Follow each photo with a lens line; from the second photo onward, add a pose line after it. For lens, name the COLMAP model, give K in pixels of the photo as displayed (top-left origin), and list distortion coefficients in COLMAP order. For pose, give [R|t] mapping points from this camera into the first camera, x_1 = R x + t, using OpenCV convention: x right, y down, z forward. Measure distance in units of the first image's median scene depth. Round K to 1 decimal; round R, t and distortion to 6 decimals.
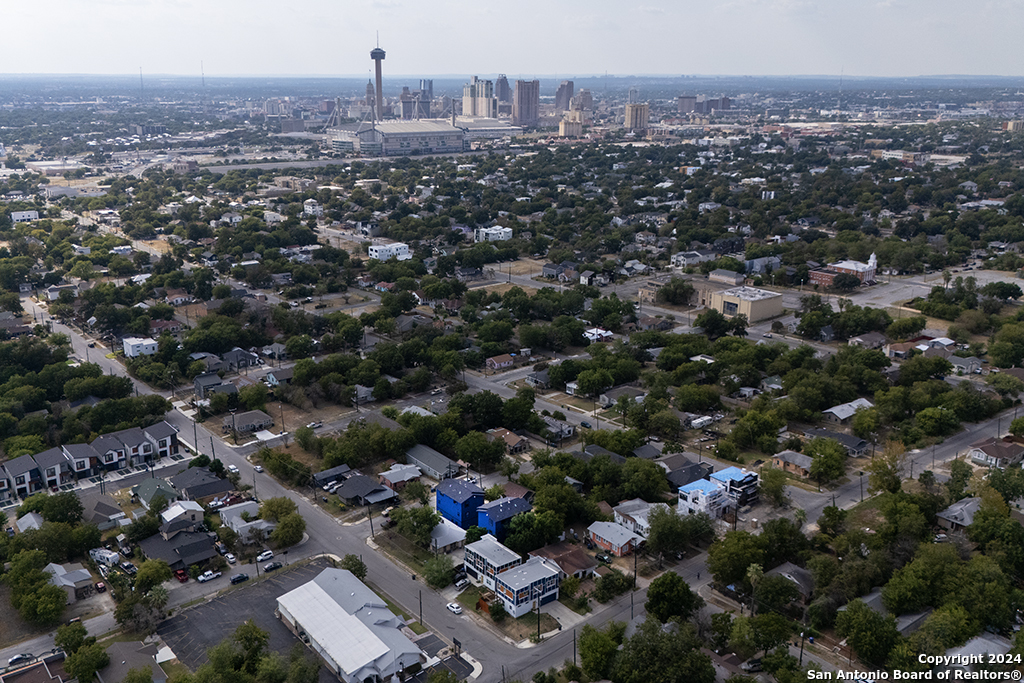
lens RADIAL K [[893.9, 0, 504.5], [0, 893.9, 336.3], [0, 0, 1]] dist [0.085298, -0.118937]
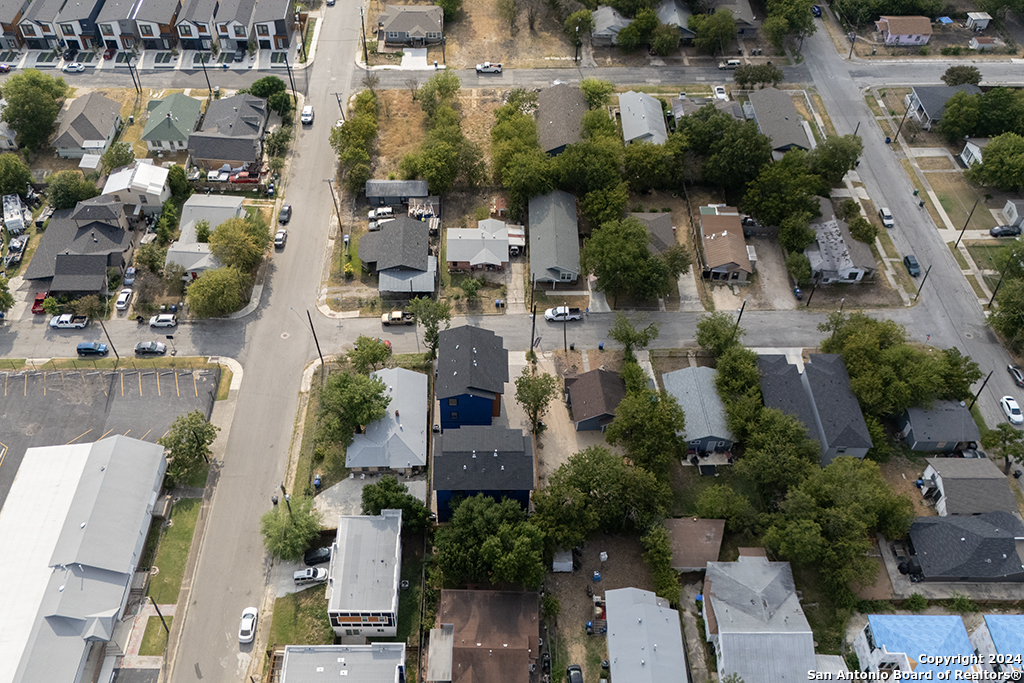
lens RADIAL K [[893.9, 0, 504.5], [0, 893.9, 336.3], [0, 0, 1]] dist [0.085298, -0.118937]
pose [[0.791694, 0.463397, -0.398101, 0.145246], [-0.184247, 0.802412, 0.567616, -0.120233], [0.582472, -0.376029, 0.720644, 0.572099]]
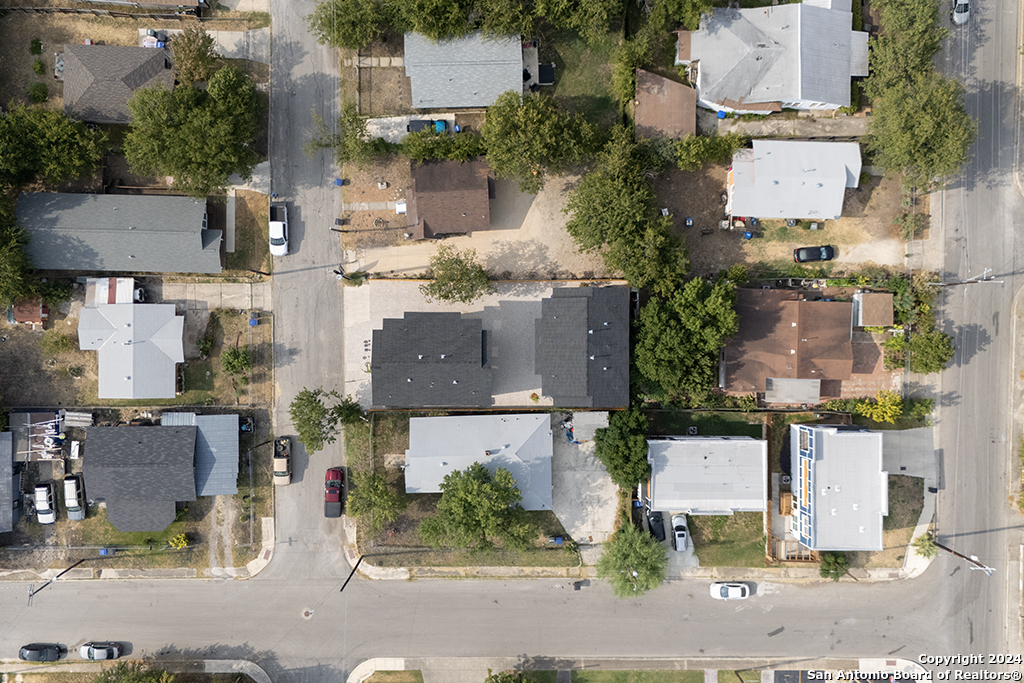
lens RADIAL K [[893.9, 0, 504.5], [0, 893.9, 336.3], [0, 0, 1]] dist [0.085298, -0.118937]
pose [[0.628678, -0.777524, 0.014823, -0.022386], [0.184104, 0.167325, 0.968560, -0.176063], [-0.755559, -0.606184, 0.248338, 0.783734]]
